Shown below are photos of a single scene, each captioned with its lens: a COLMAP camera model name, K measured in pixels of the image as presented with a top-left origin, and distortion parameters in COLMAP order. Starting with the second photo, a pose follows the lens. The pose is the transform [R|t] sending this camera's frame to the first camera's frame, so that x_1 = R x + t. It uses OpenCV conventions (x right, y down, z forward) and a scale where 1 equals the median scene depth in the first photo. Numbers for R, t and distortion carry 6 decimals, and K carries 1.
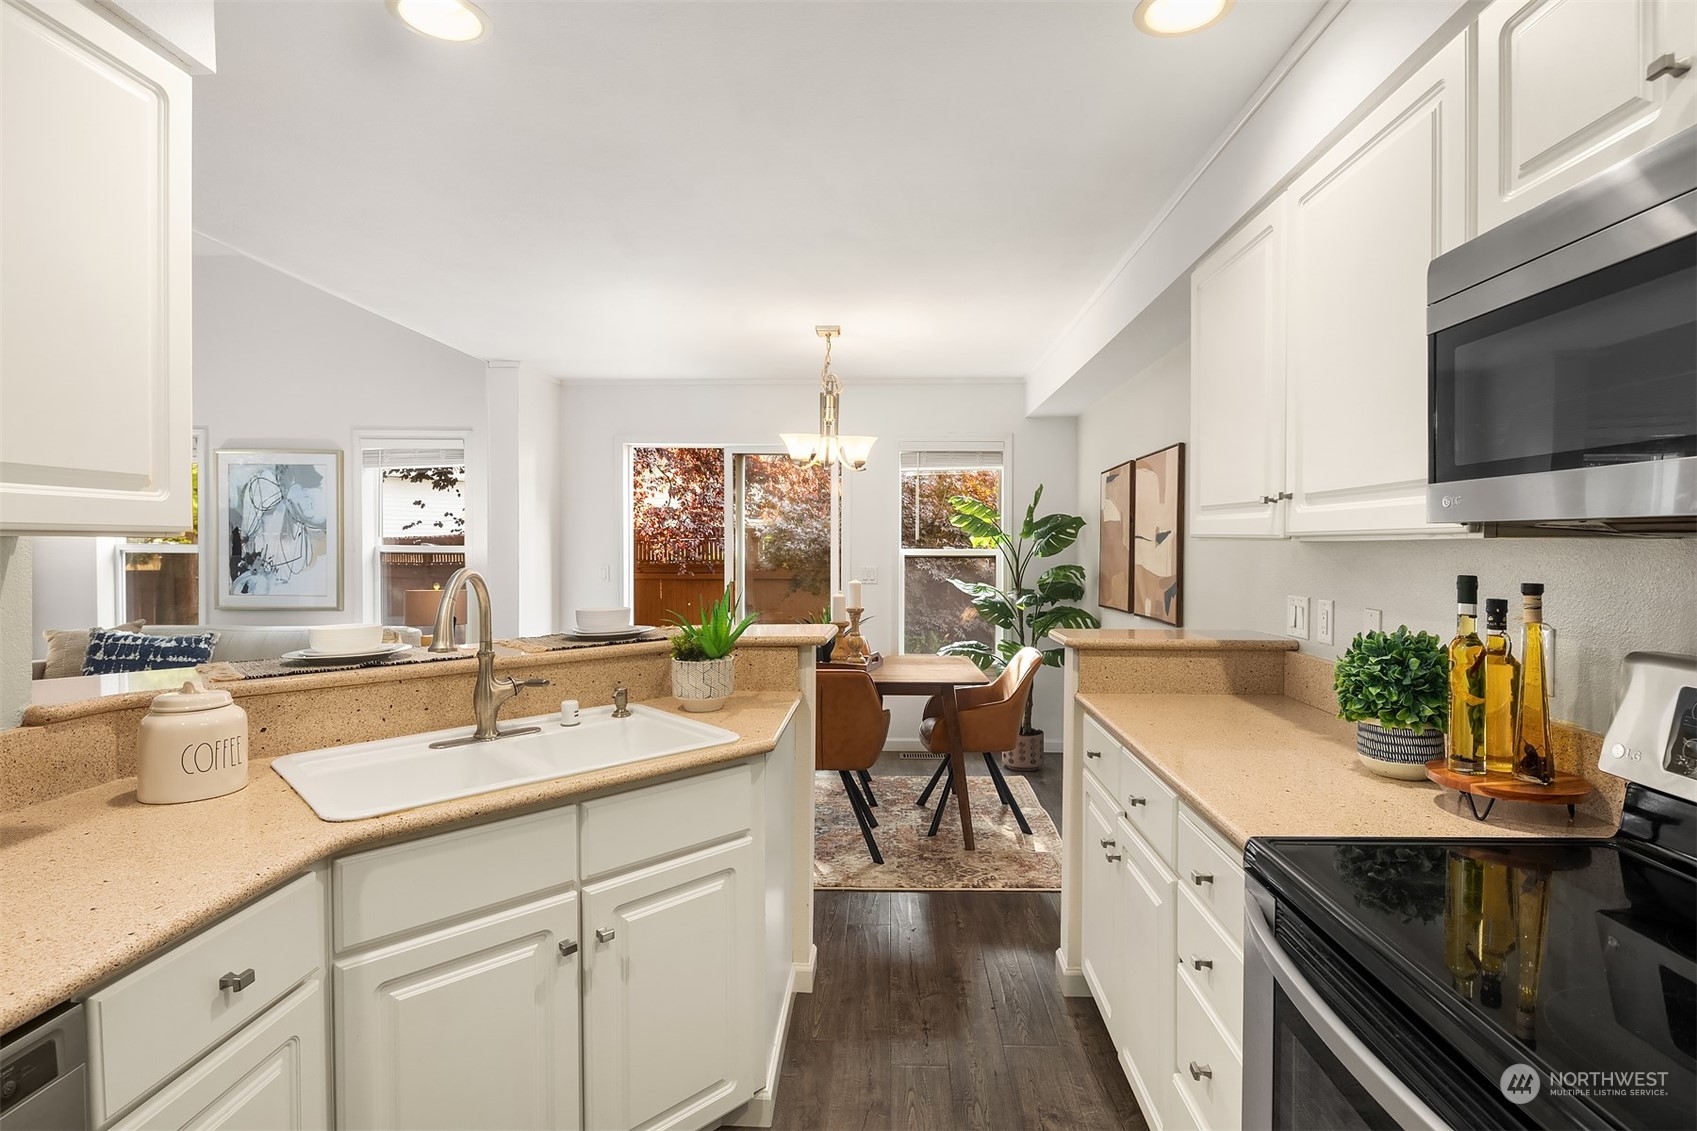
lens RADIAL K [[832.4, 0, 873.0], [0, 832.4, 554.9], [0, 0, 1]] dist [-0.000082, -0.003350]
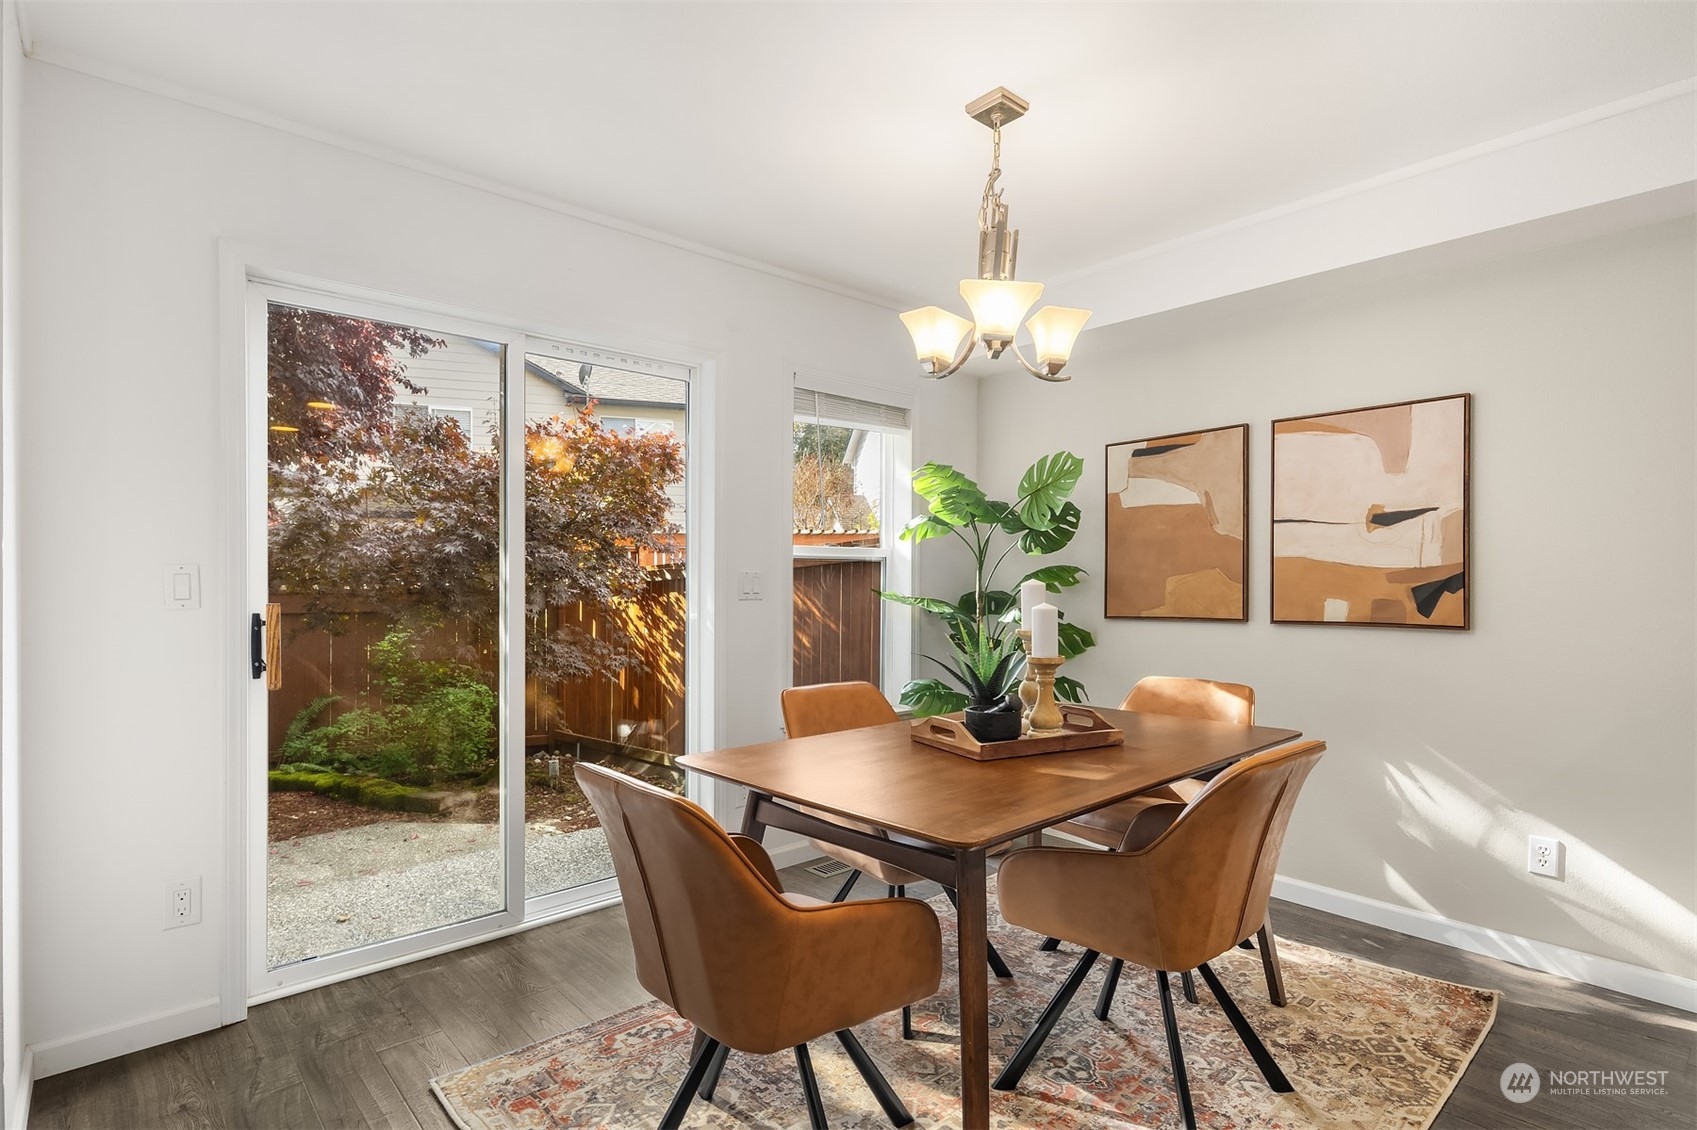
lens RADIAL K [[832.4, 0, 847.6], [0, 832.4, 580.5], [0, 0, 1]] dist [-0.000082, -0.003350]
pose [[0.736694, 0.001881, 0.676224, -0.855614], [0.004924, 0.999955, -0.008145, 0.063911], [-0.676209, 0.009330, 0.736651, 1.191482]]
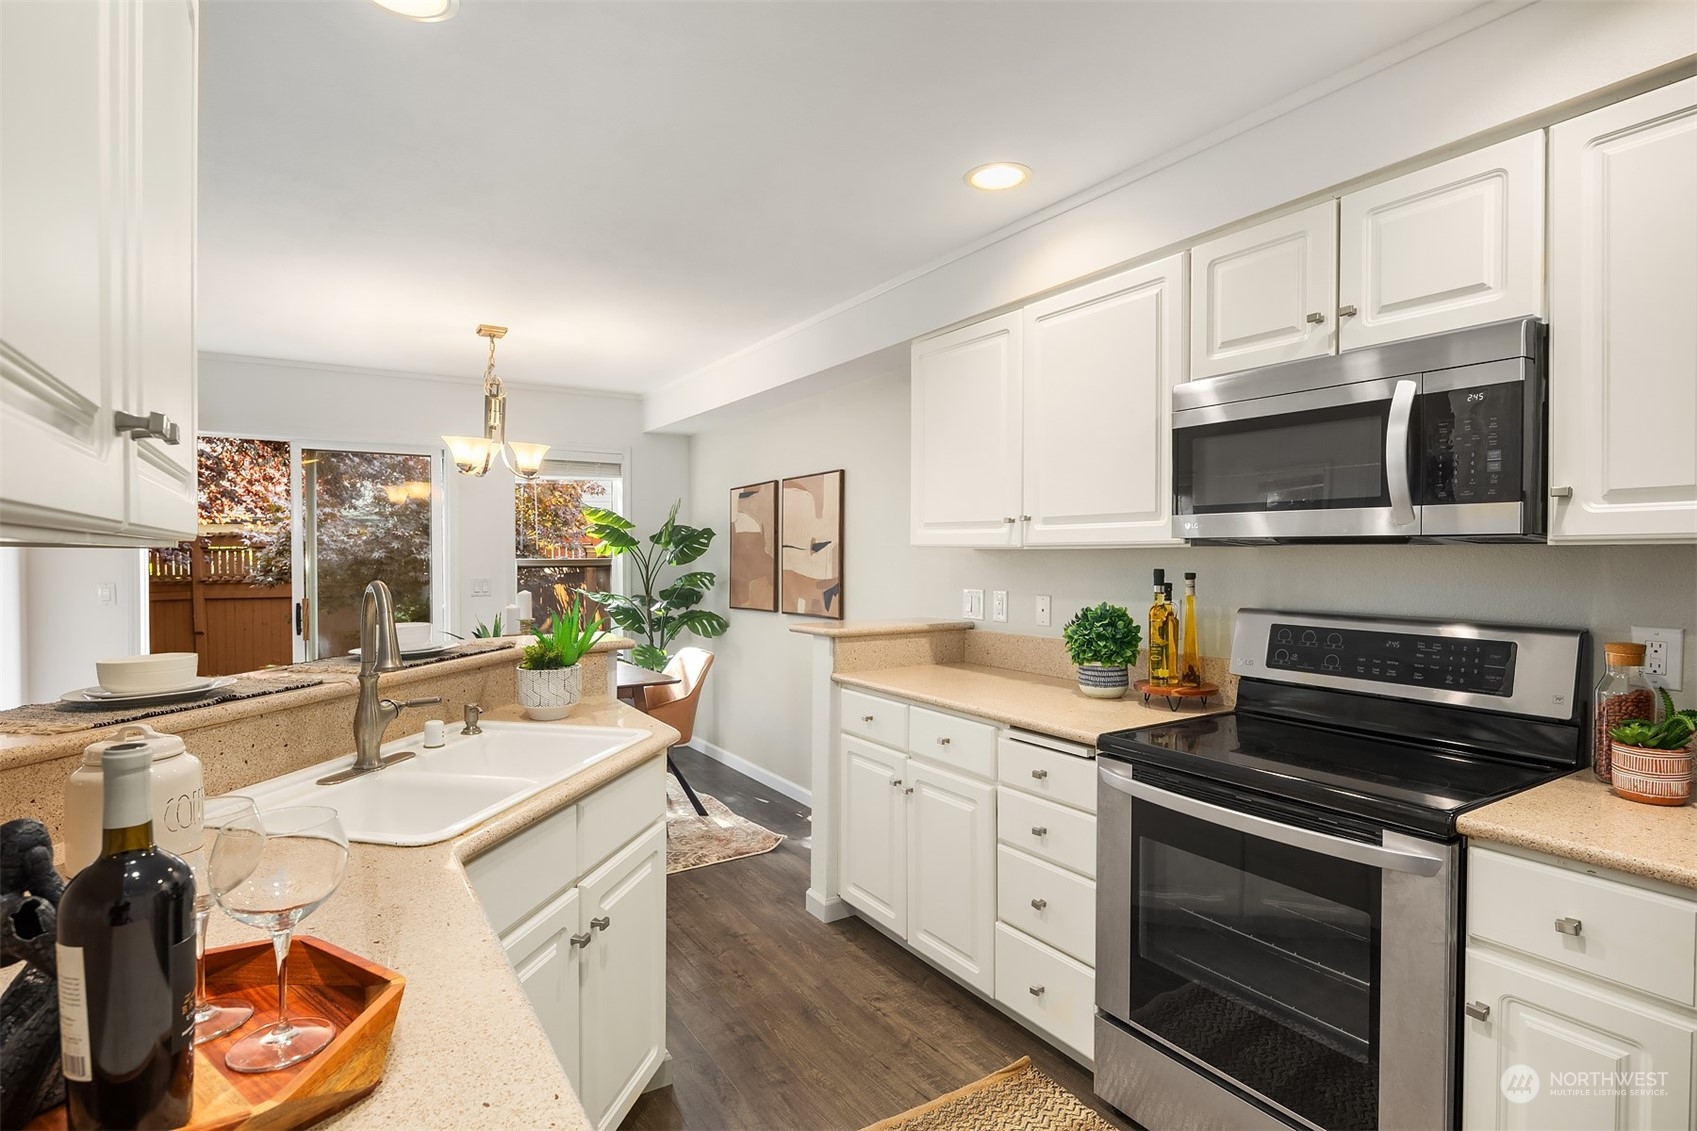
lens RADIAL K [[832.4, 0, 838.5], [0, 832.4, 570.0], [0, 0, 1]] dist [-0.000082, -0.003350]
pose [[0.836418, -0.015849, 0.547863, -0.440360], [0.012177, 0.999872, 0.010336, 0.000769], [-0.547957, -0.001974, 0.836504, -0.031781]]
